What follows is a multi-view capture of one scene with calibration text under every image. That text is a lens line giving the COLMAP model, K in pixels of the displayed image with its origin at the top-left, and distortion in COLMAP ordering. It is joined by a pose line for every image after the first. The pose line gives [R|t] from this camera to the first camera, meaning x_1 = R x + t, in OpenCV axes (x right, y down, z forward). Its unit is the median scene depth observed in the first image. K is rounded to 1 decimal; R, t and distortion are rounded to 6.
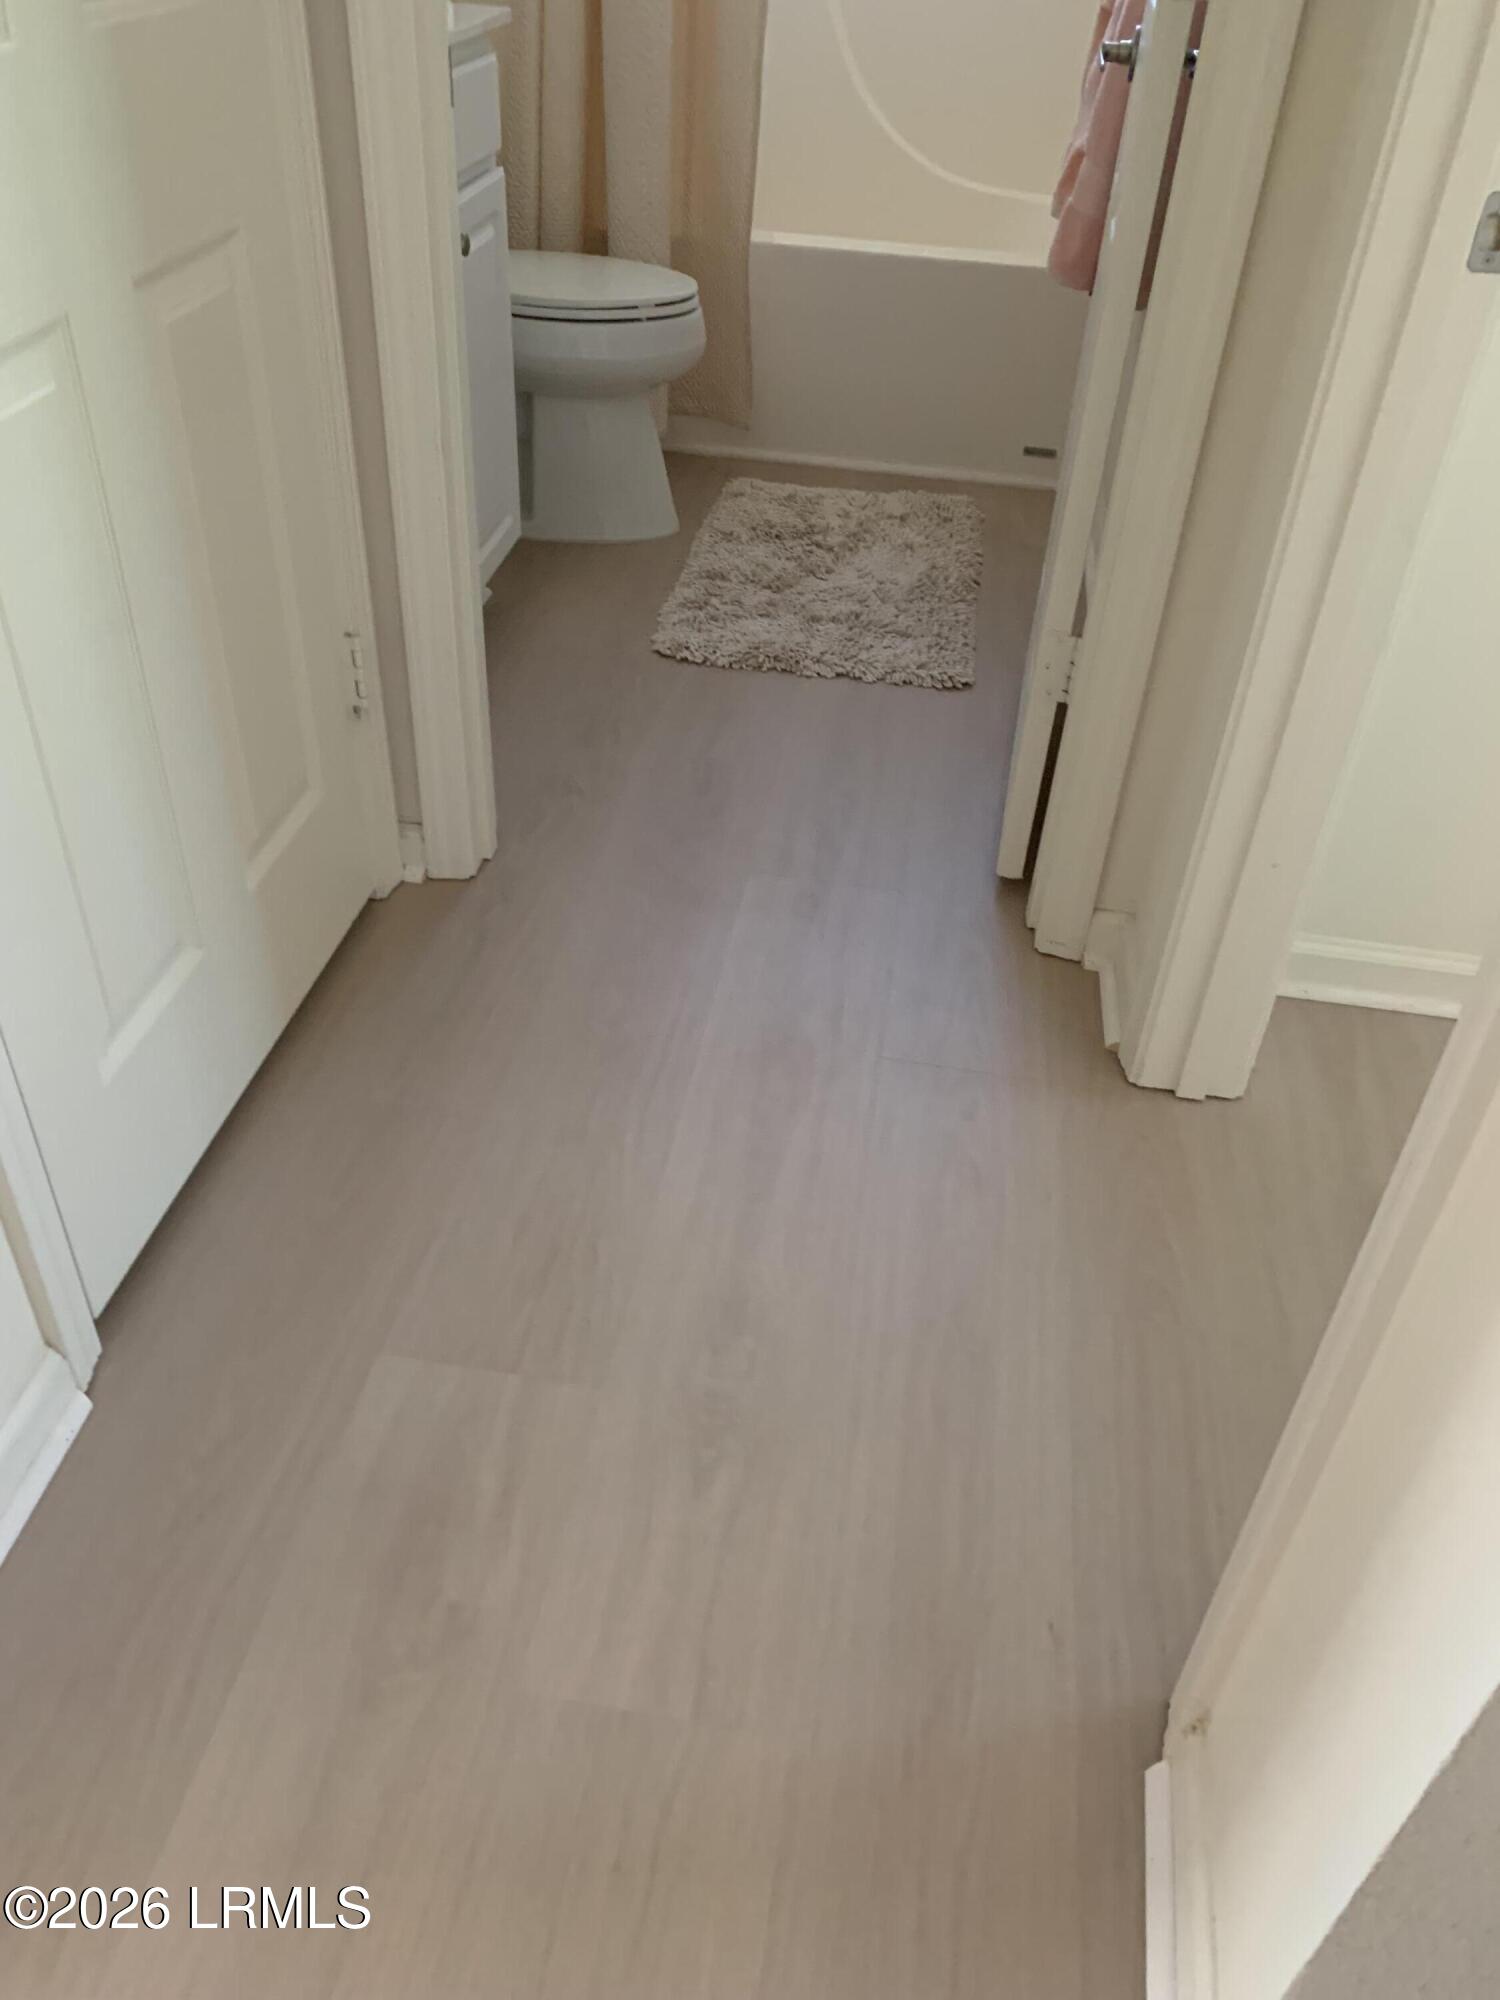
lens RADIAL K [[1534.6, 0, 764.5], [0, 1534.6, 992.4], [0, 0, 1]] dist [0.043358, -0.032881]
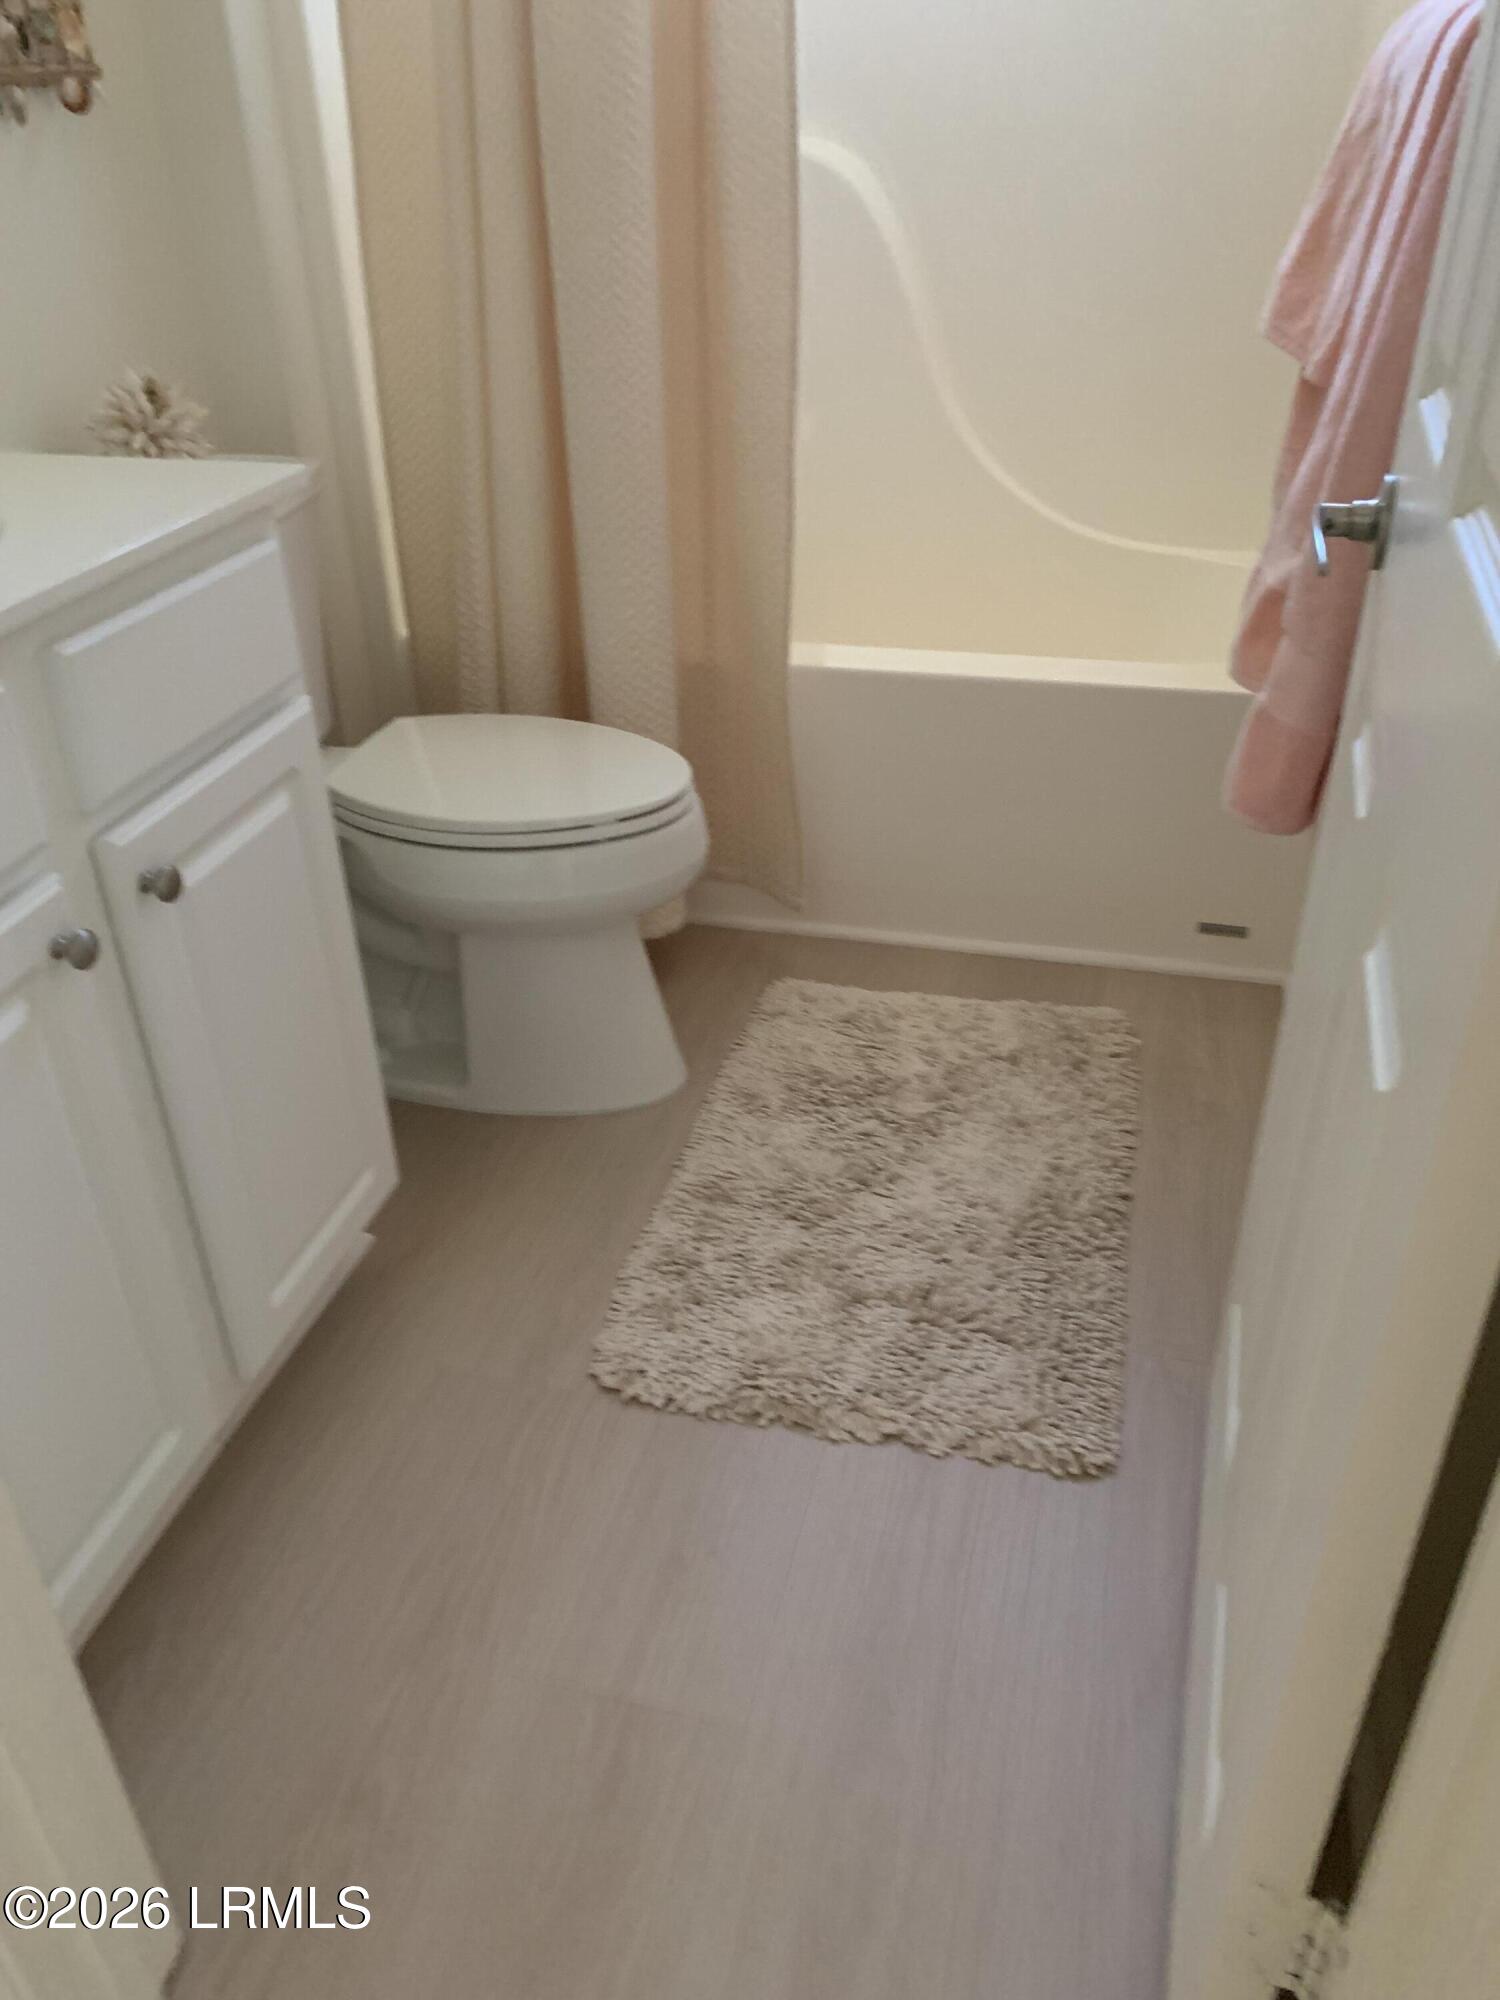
lens RADIAL K [[1534.6, 0, 744.3], [0, 1534.6, 1016.4], [0, 0, 1]] dist [0.043358, -0.032881]
pose [[0.990916, -0.011400, -0.133996, 0.071398], [-0.003927, 0.993523, -0.113565, -0.283631], [0.134423, 0.113059, 0.984453, 0.362589]]
